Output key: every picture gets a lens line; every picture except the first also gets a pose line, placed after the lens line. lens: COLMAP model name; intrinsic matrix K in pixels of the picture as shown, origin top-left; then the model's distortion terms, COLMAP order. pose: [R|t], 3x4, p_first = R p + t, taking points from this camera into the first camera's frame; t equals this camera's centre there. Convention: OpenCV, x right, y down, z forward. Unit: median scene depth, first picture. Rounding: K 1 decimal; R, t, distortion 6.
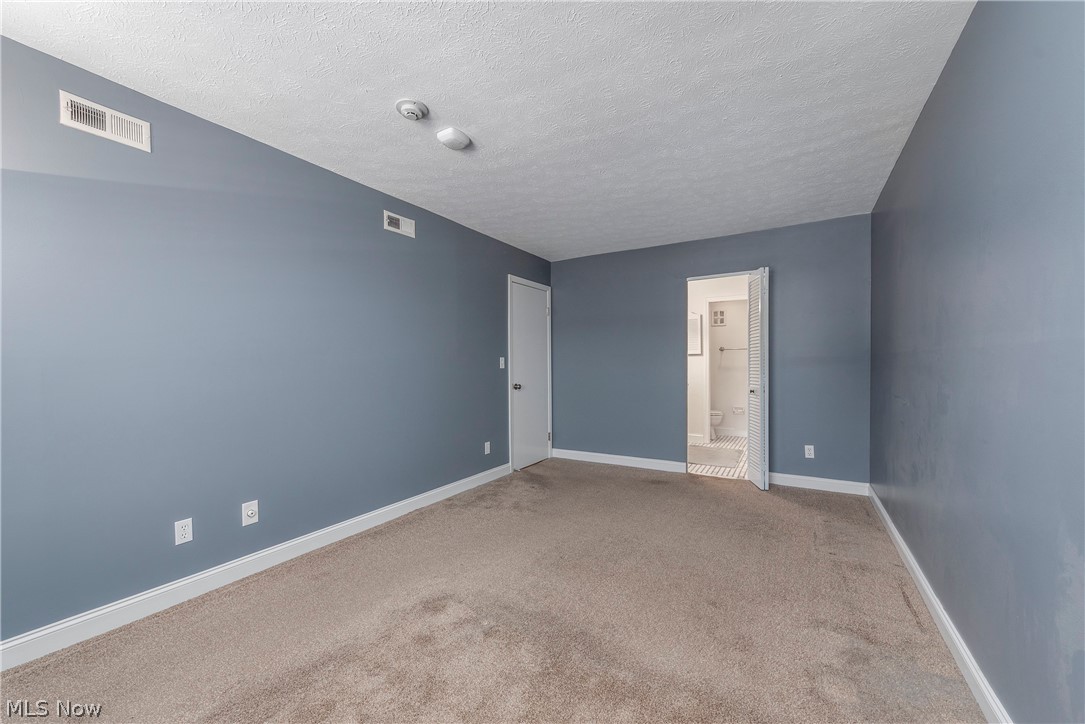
lens RADIAL K [[433.1, 0, 538.3], [0, 433.1, 364.4], [0, 0, 1]] dist [0.000886, -0.001046]
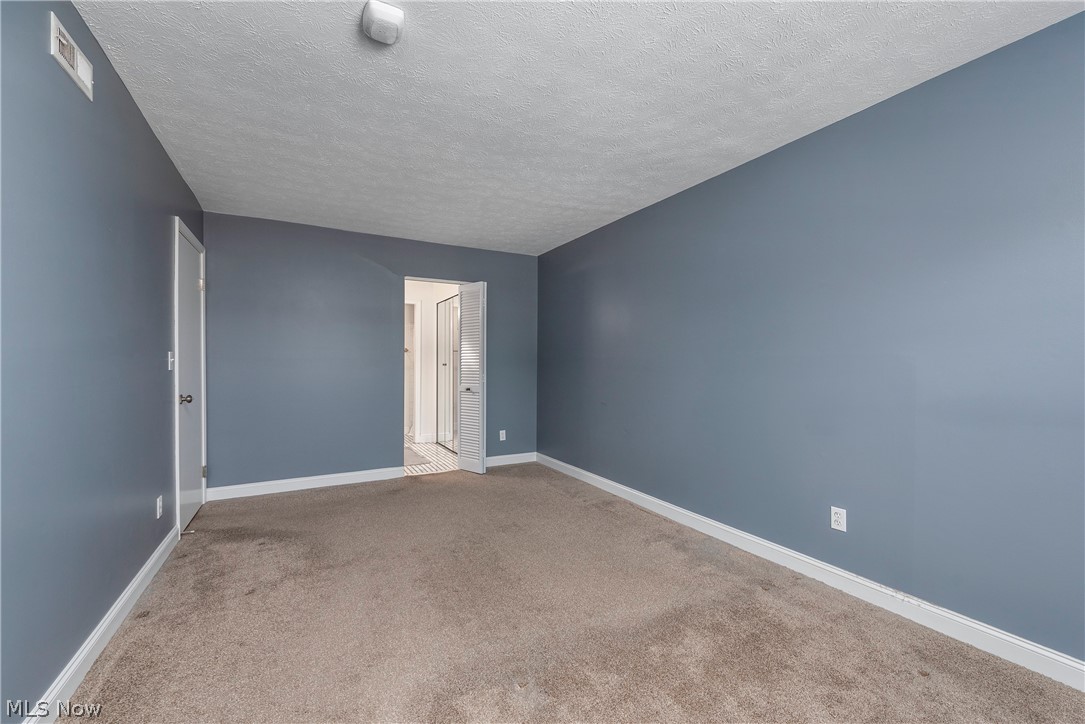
lens RADIAL K [[433.1, 0, 542.1], [0, 433.1, 365.1], [0, 0, 1]] dist [0.000886, -0.001046]
pose [[0.488146, 0.004425, 0.872751, -0.411799], [-0.007166, 0.999974, -0.001062, -0.000832], [-0.872733, -0.005736, 0.488165, 0.294106]]
